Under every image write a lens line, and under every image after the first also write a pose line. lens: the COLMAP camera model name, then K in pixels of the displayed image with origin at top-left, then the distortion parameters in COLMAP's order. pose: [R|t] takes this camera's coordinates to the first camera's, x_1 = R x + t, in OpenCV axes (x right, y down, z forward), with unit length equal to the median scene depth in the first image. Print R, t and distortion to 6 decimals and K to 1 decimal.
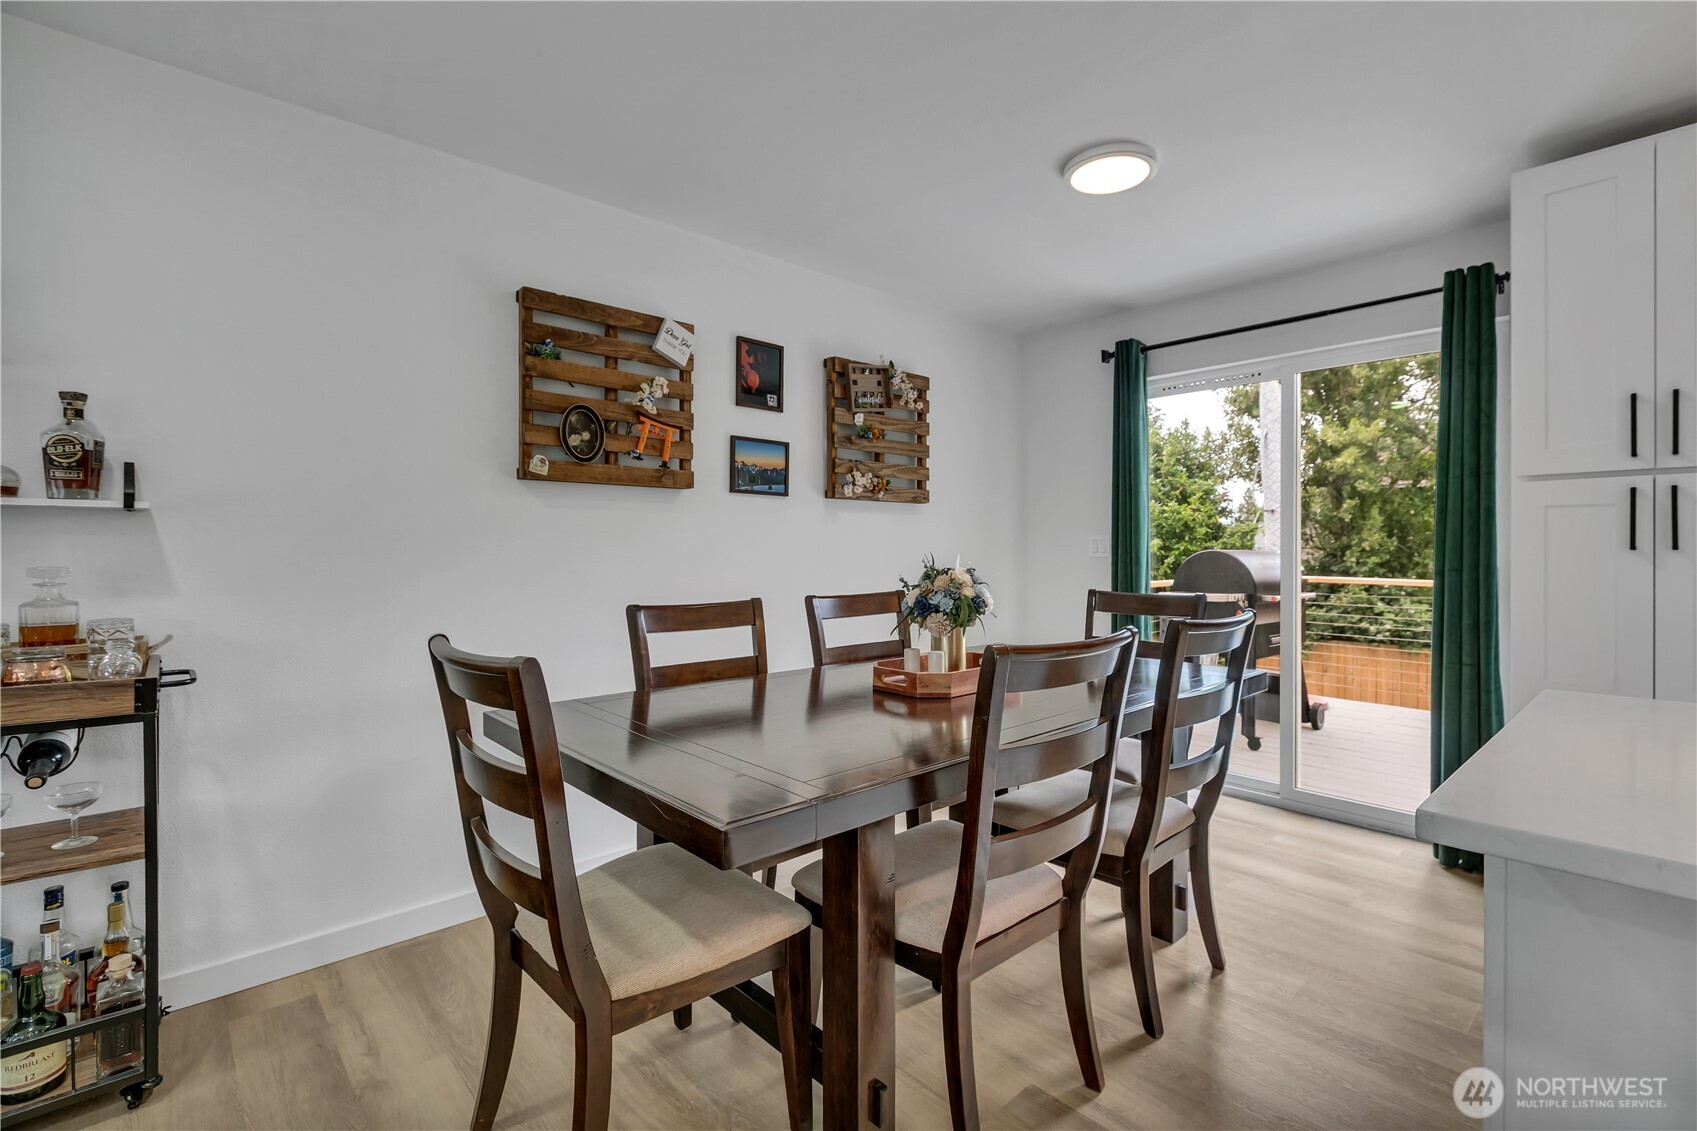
lens RADIAL K [[781.3, 0, 855.4], [0, 781.3, 560.6], [0, 0, 1]] dist [0.002847, -0.002140]
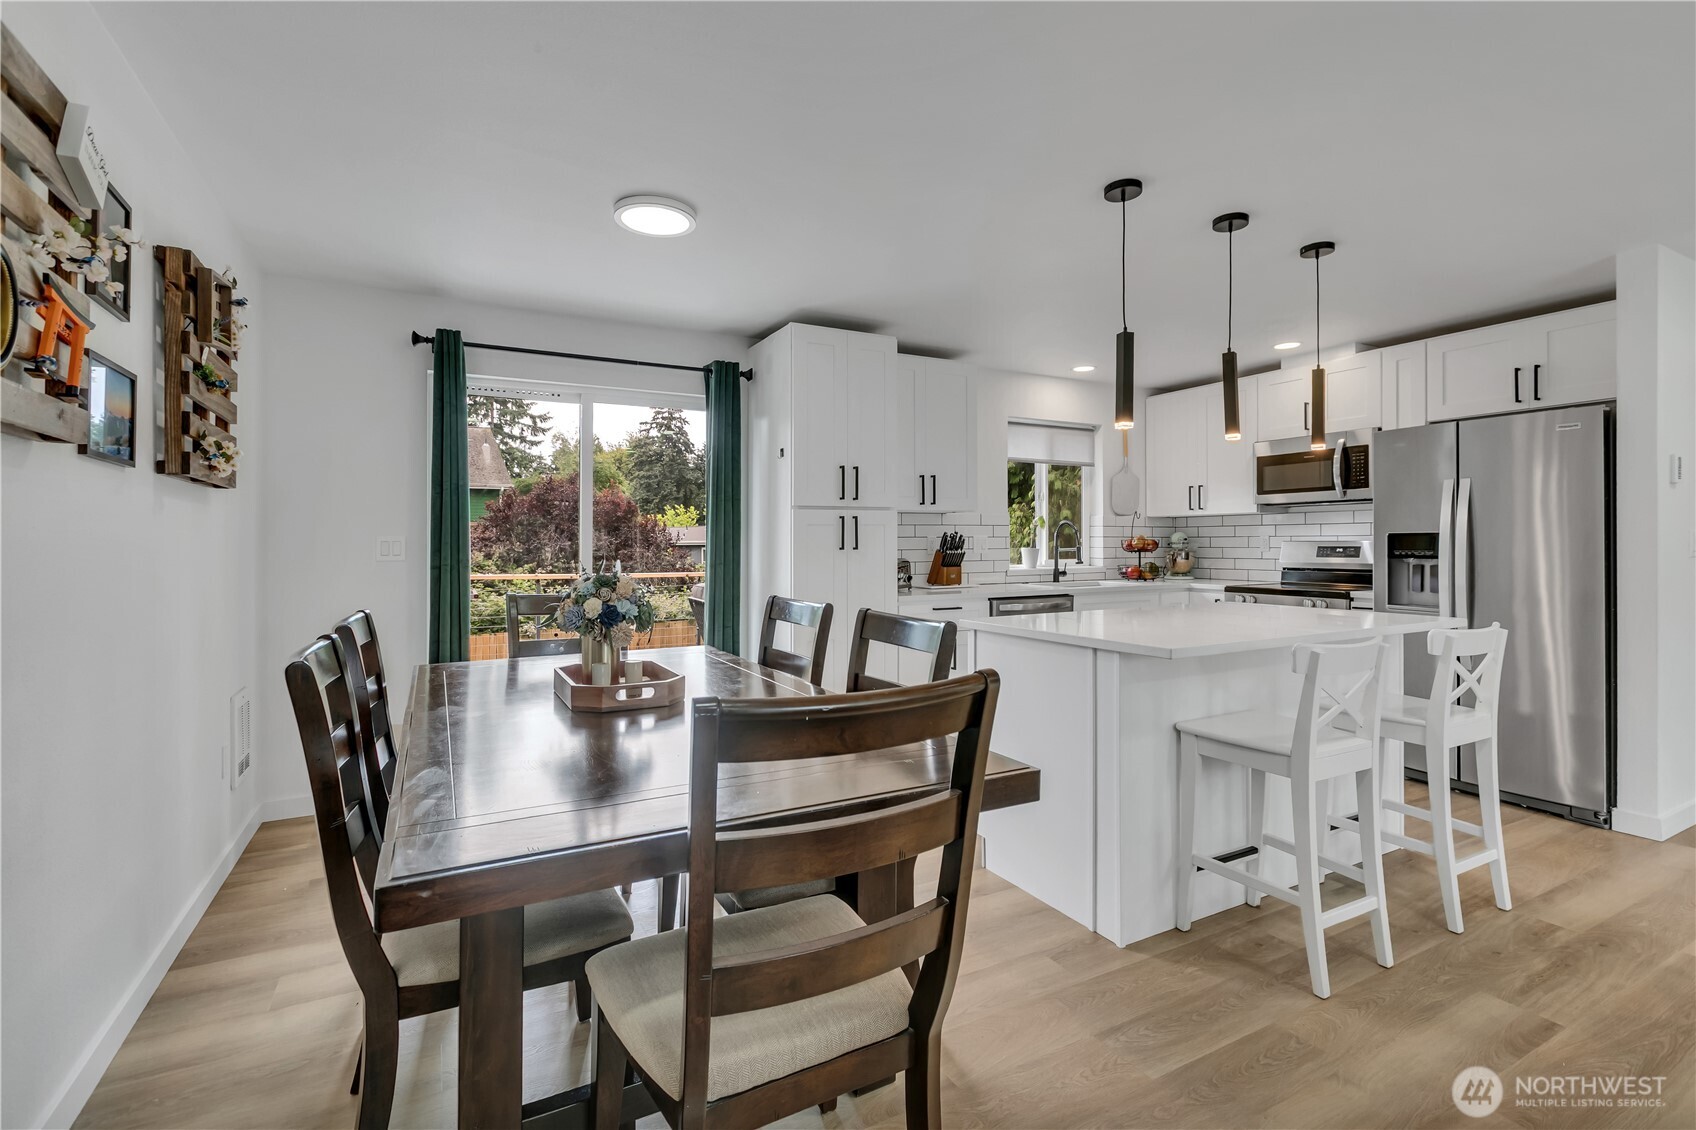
lens RADIAL K [[780.8, 0, 866.5], [0, 780.8, 556.9], [0, 0, 1]] dist [0.002847, -0.002140]
pose [[0.236431, -0.018285, 0.971476, -0.625011], [0.018664, 0.999724, 0.014274, -0.017670], [-0.971469, 0.014757, 0.236707, 0.404189]]
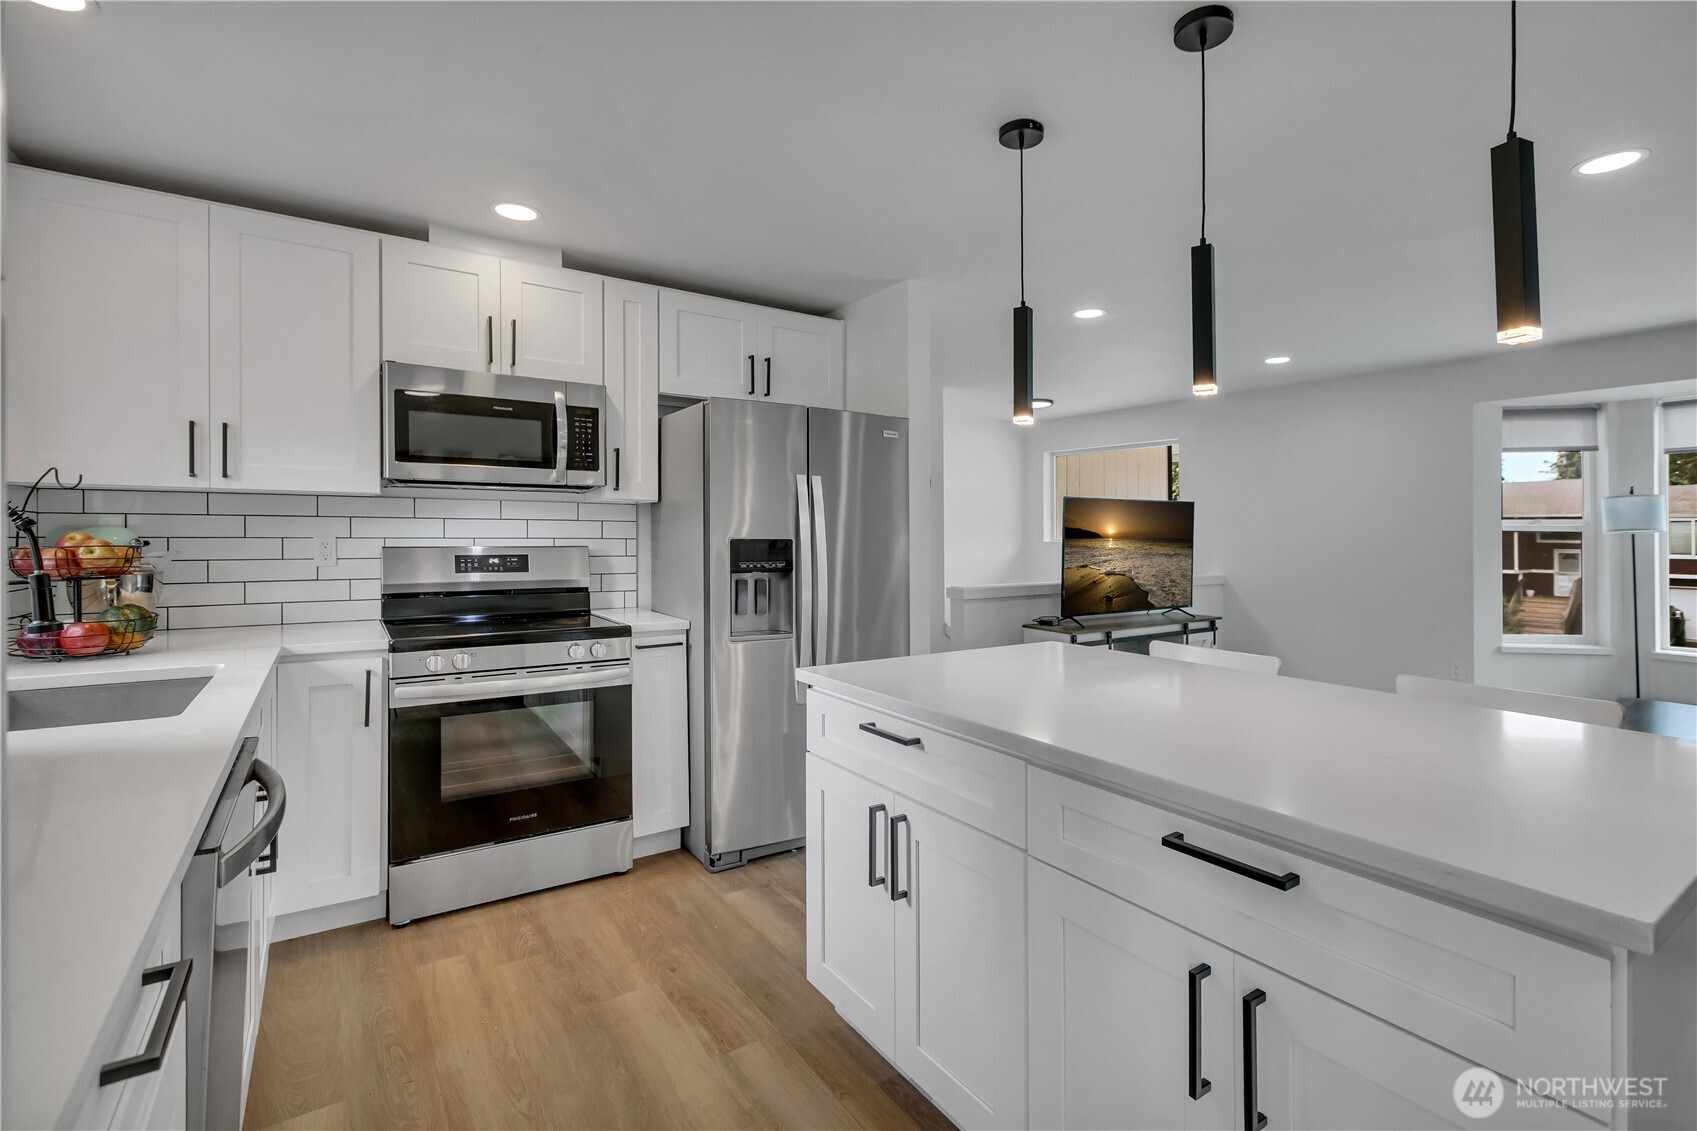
lens RADIAL K [[781.3, 0, 866.6], [0, 781.3, 534.5], [0, 0, 1]] dist [0.002847, -0.002140]
pose [[-0.989542, -0.006070, 0.144119, 0.685732], [-0.003926, 0.999877, 0.015152, -0.046098], [-0.144193, 0.014428, -0.989444, 0.835903]]
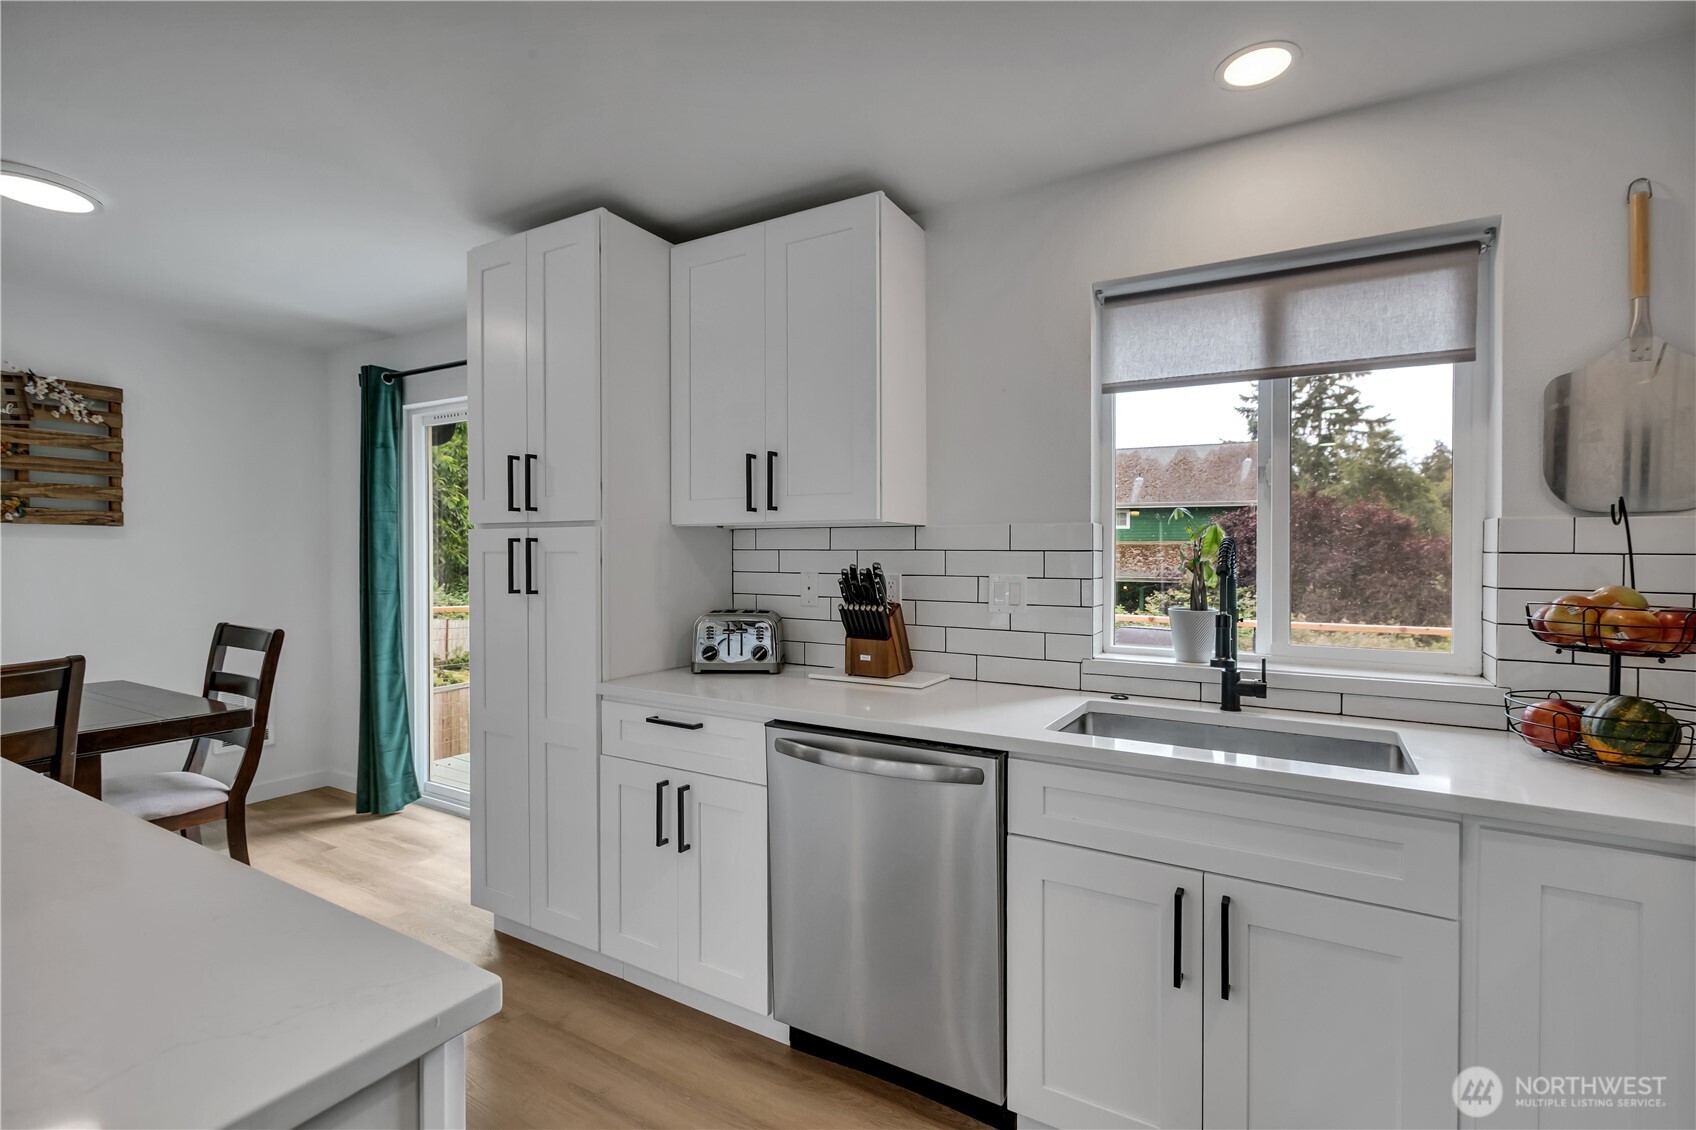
lens RADIAL K [[769.4, 0, 845.7], [0, 769.4, 577.4], [0, 0, 1]] dist [0.003027, -0.000906]
pose [[0.954632, 0.003646, 0.297767, 0.887599], [-0.007330, 0.999910, 0.011256, -0.041815], [-0.297699, -0.012928, 0.954572, -0.163053]]
